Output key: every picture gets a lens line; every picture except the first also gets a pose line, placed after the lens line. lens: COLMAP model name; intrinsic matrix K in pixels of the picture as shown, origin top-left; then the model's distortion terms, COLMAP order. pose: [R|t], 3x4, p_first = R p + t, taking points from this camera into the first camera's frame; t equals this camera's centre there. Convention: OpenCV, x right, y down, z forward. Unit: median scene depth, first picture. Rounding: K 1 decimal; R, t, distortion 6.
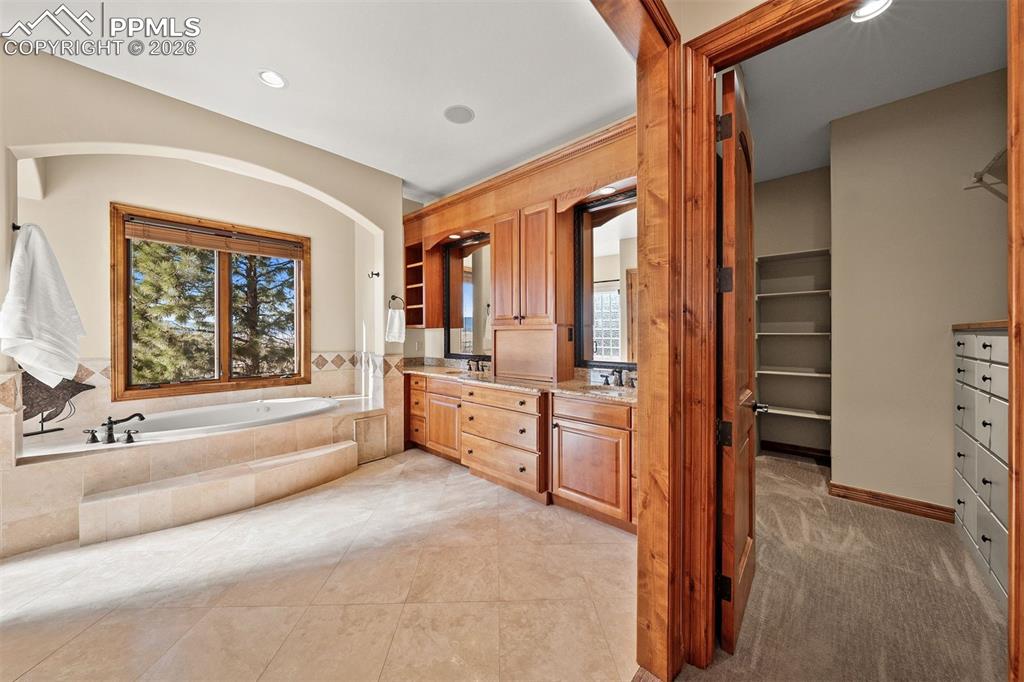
lens RADIAL K [[354.3, 0, 509.4], [0, 354.3, 337.3], [0, 0, 1]] dist [-0.000803, 0.000083]
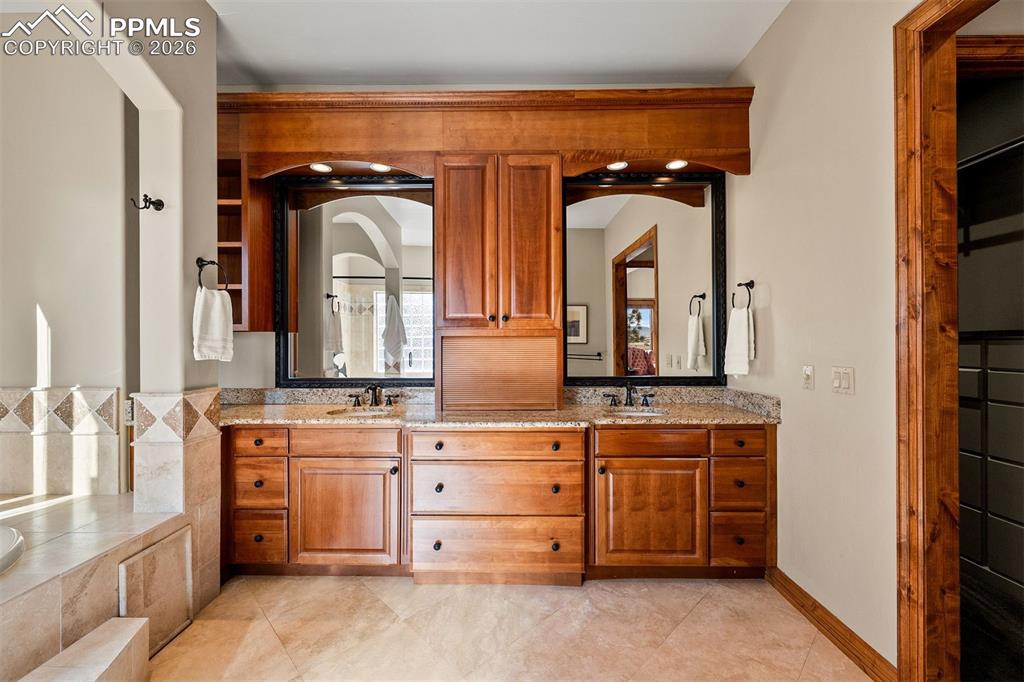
lens RADIAL K [[412.3, 0, 509.3], [0, 412.3, 343.4], [0, 0, 1]] dist [-0.002421, 0.000284]
pose [[0.740621, -0.000510, 0.671922, -0.438399], [0.006387, 0.999960, -0.006280, -0.002784], [-0.671892, 0.008943, 0.740595, 0.385378]]
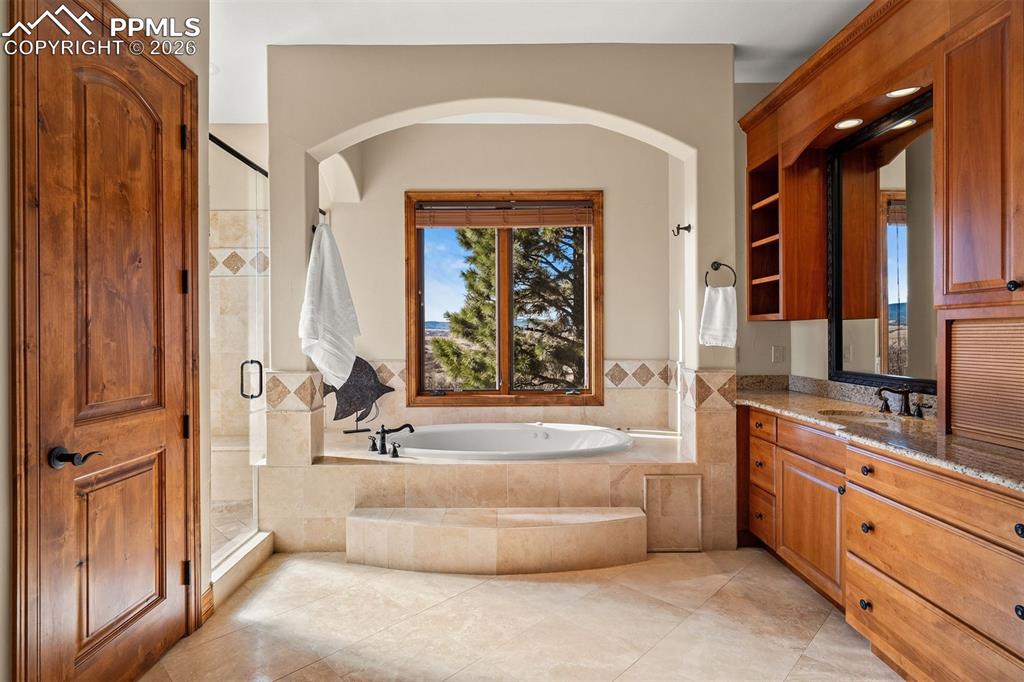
lens RADIAL K [[521.9, 0, 507.6], [0, 521.9, 337.0], [0, 0, 1]] dist [0.009033, -0.000570]
pose [[0.688590, 0.000444, -0.725151, 0.046460], [-0.000721, 1.000000, -0.000072, -0.000773], [0.725150, 0.000573, 0.688590, 0.226198]]
